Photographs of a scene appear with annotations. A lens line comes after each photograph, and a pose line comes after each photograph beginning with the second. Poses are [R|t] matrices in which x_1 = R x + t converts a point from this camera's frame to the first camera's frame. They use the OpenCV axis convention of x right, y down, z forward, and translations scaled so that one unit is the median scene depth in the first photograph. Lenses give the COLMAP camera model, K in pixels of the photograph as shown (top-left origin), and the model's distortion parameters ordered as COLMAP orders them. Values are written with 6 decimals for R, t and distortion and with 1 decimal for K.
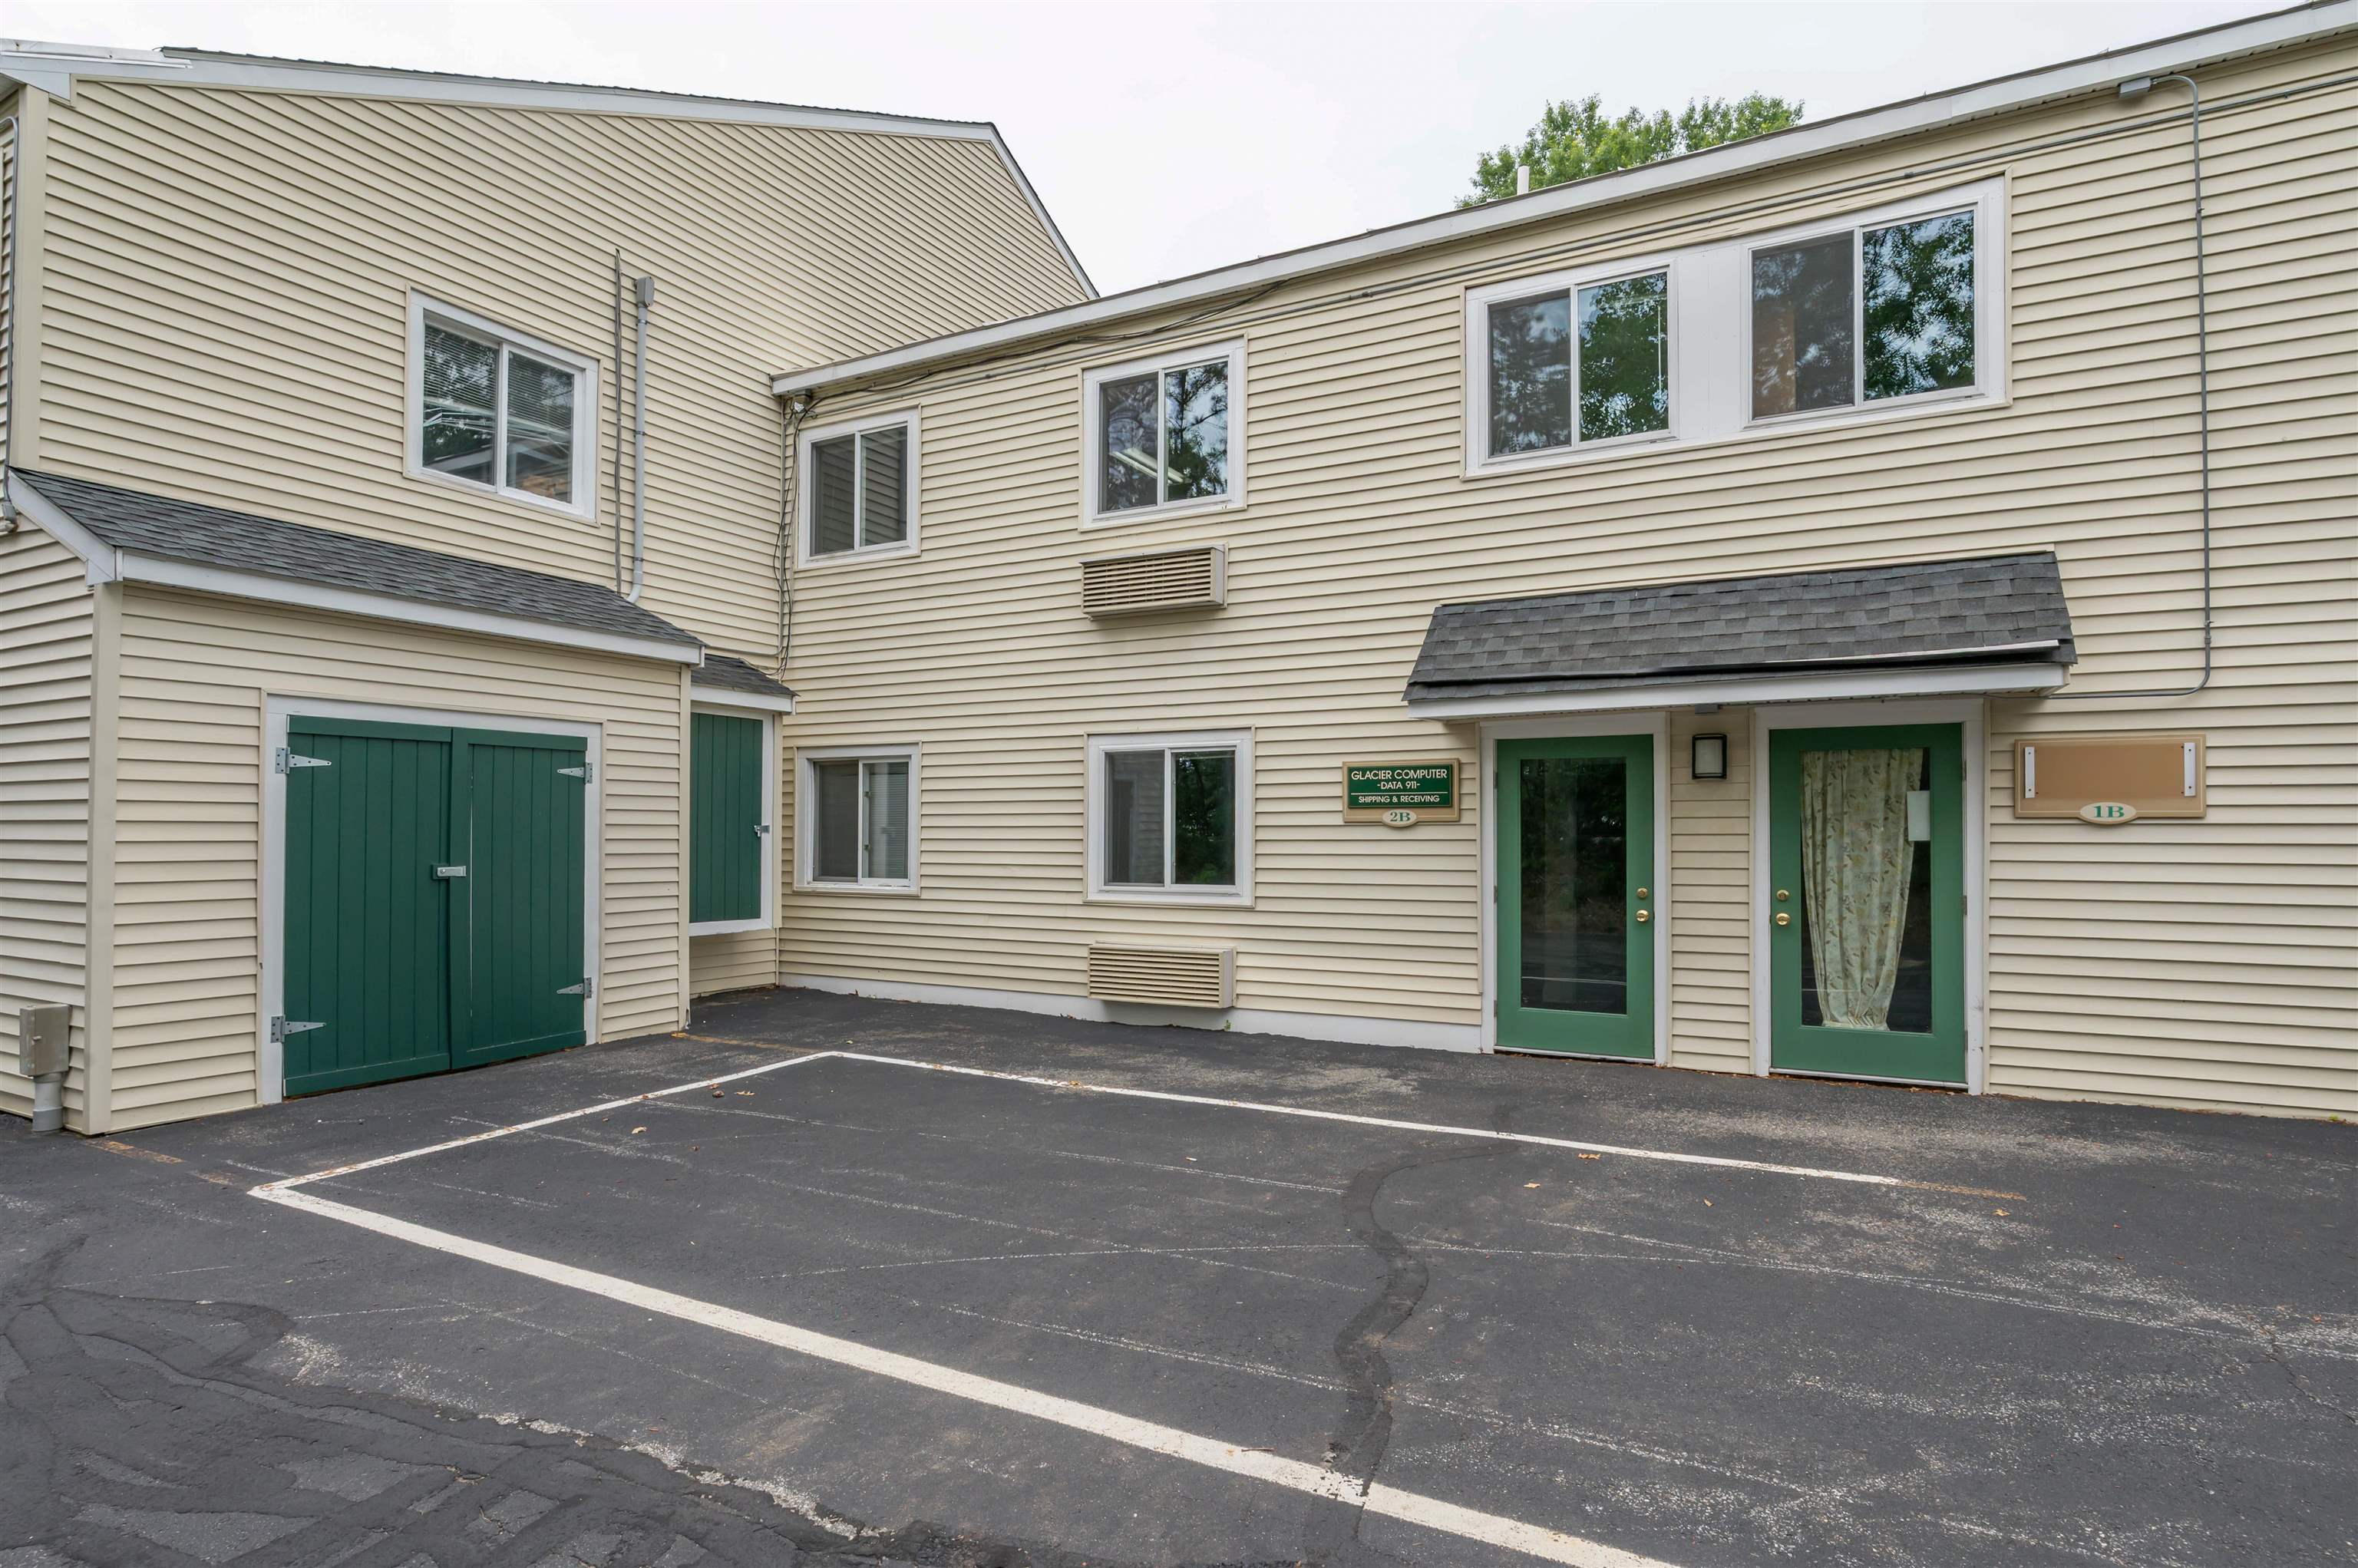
lens RADIAL K [[1185.3, 0, 1179.0], [0, 1185.3, 784.0], [0, 0, 1]] dist [-0.000008, -0.000008]
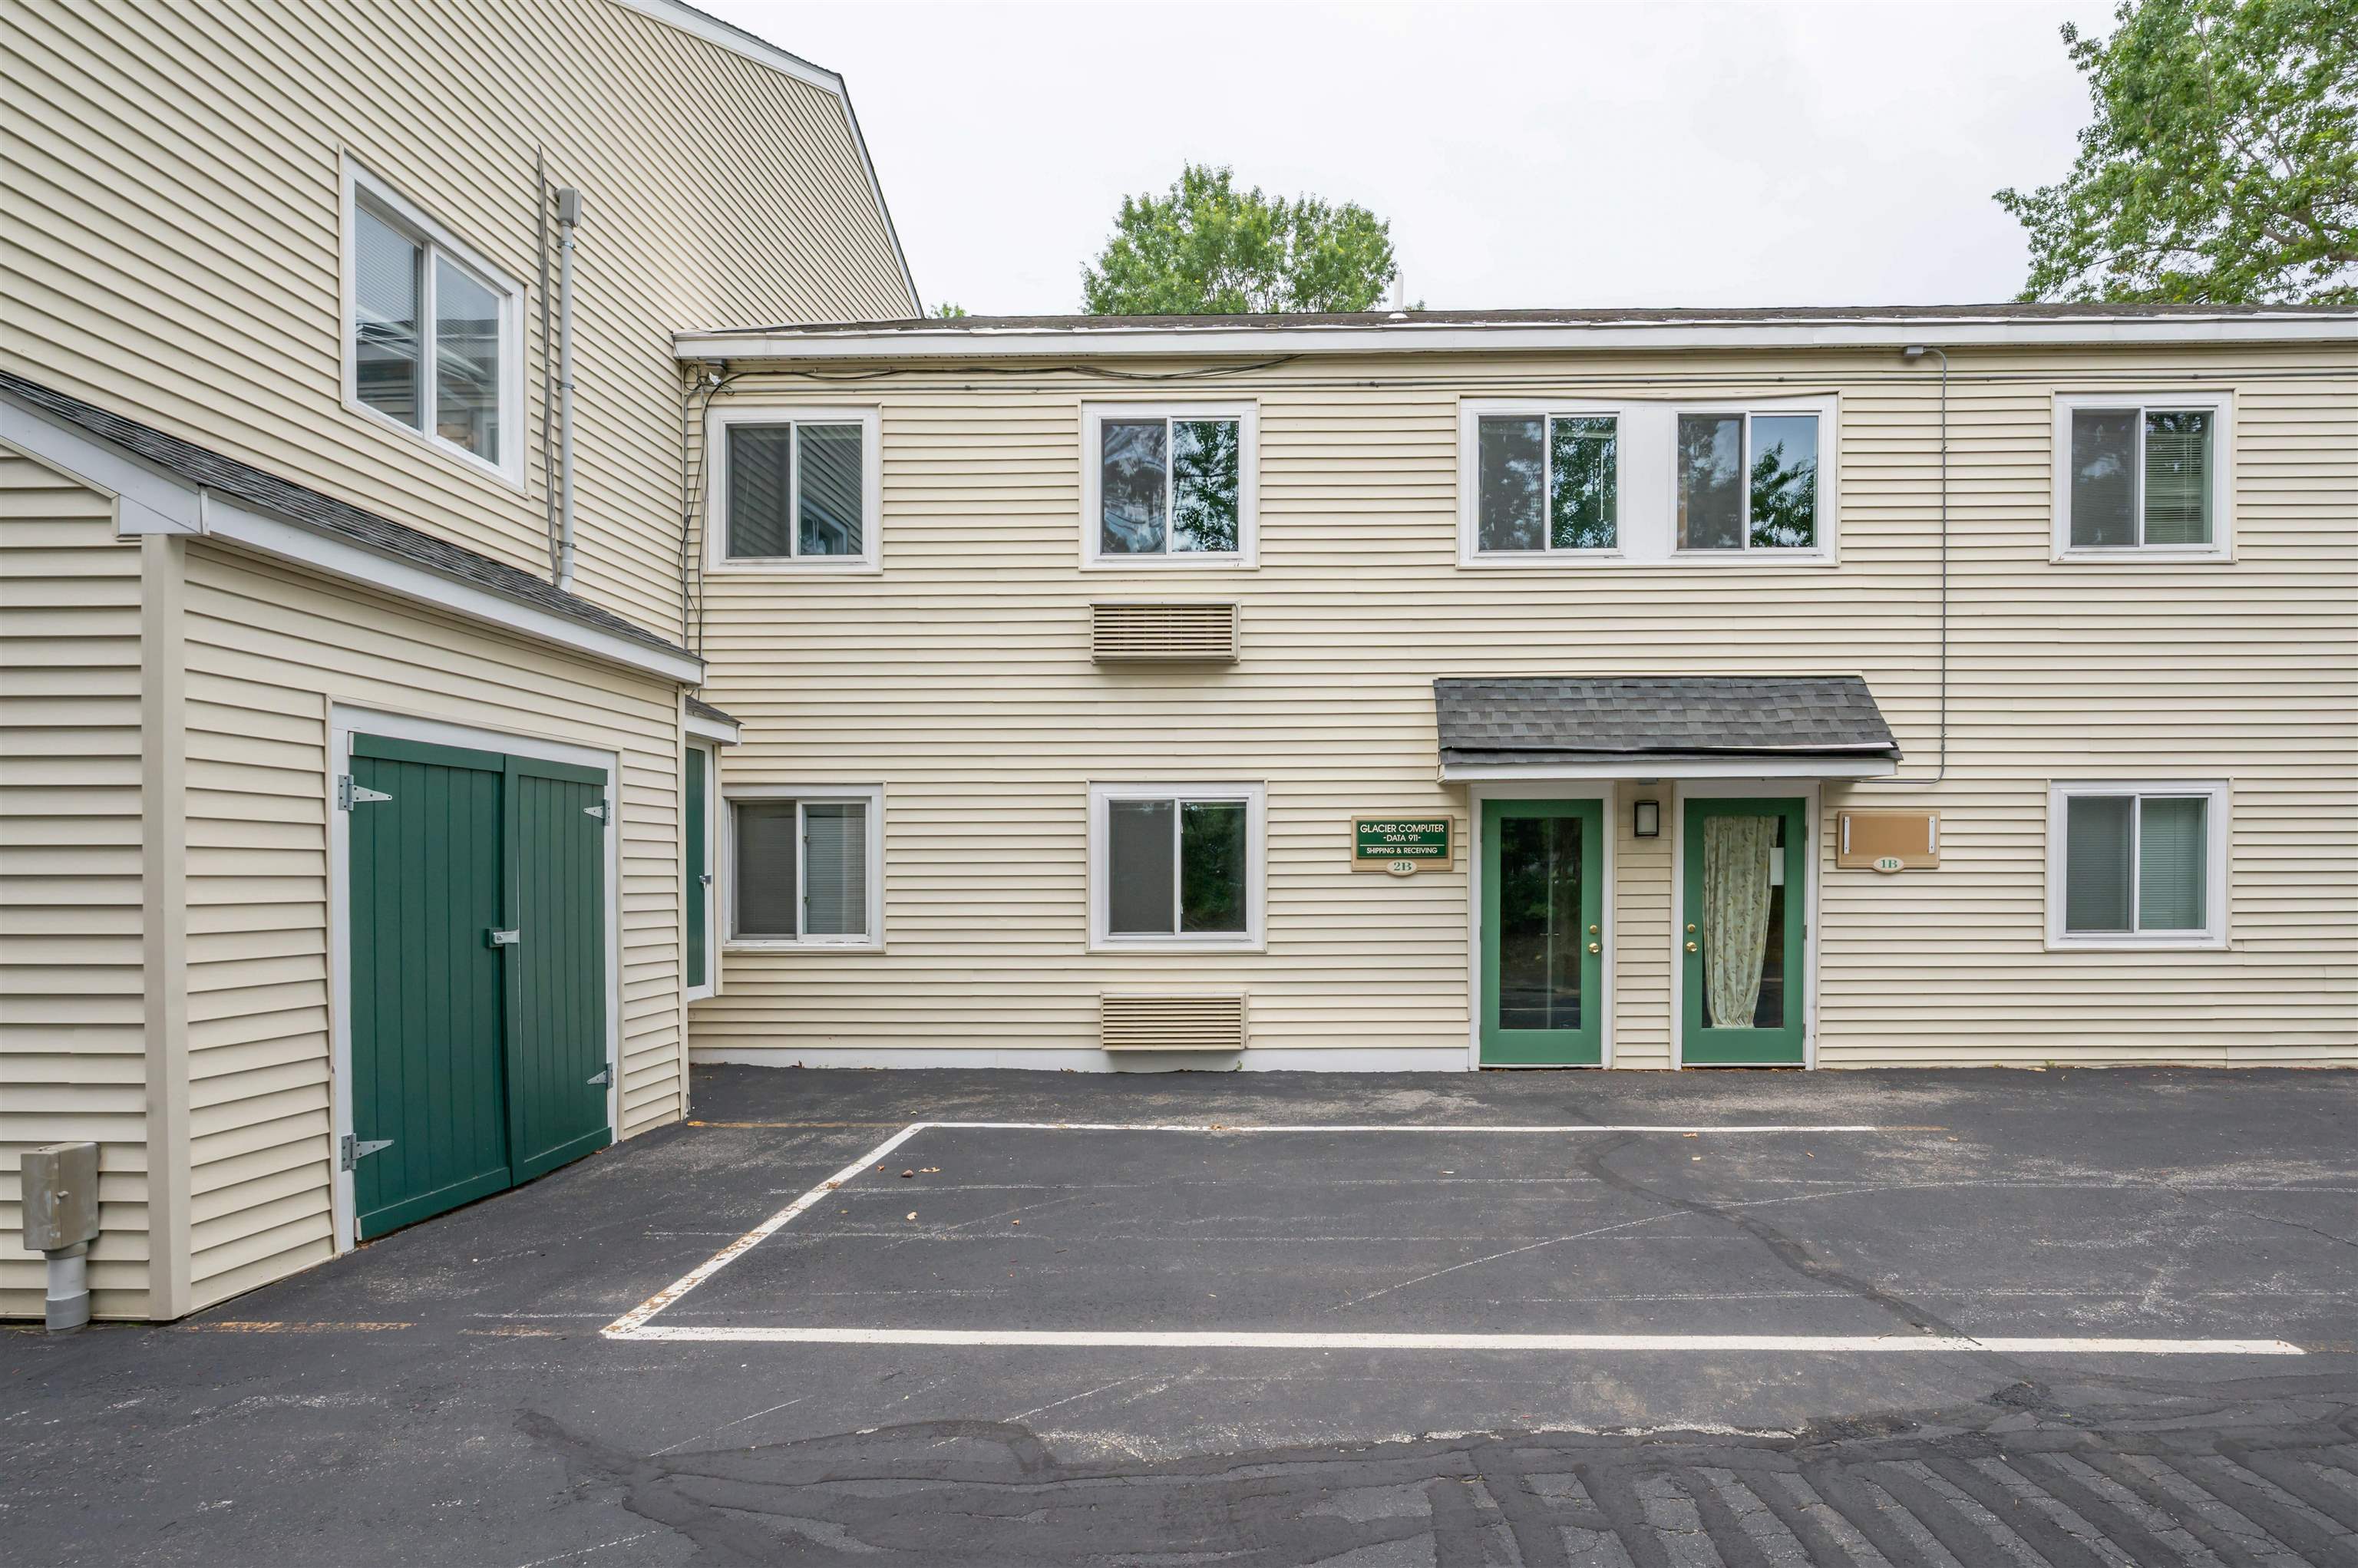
lens RADIAL K [[1275.7, 0, 1180.1], [0, 1275.7, 863.4], [0, 0, 1]] dist [-0.001550, 0.000897]
pose [[0.883105, 0.000762, 0.469174, -0.605374], [-0.015777, 0.999481, 0.028072, -0.005880], [-0.468910, -0.032193, 0.882659, 0.044467]]
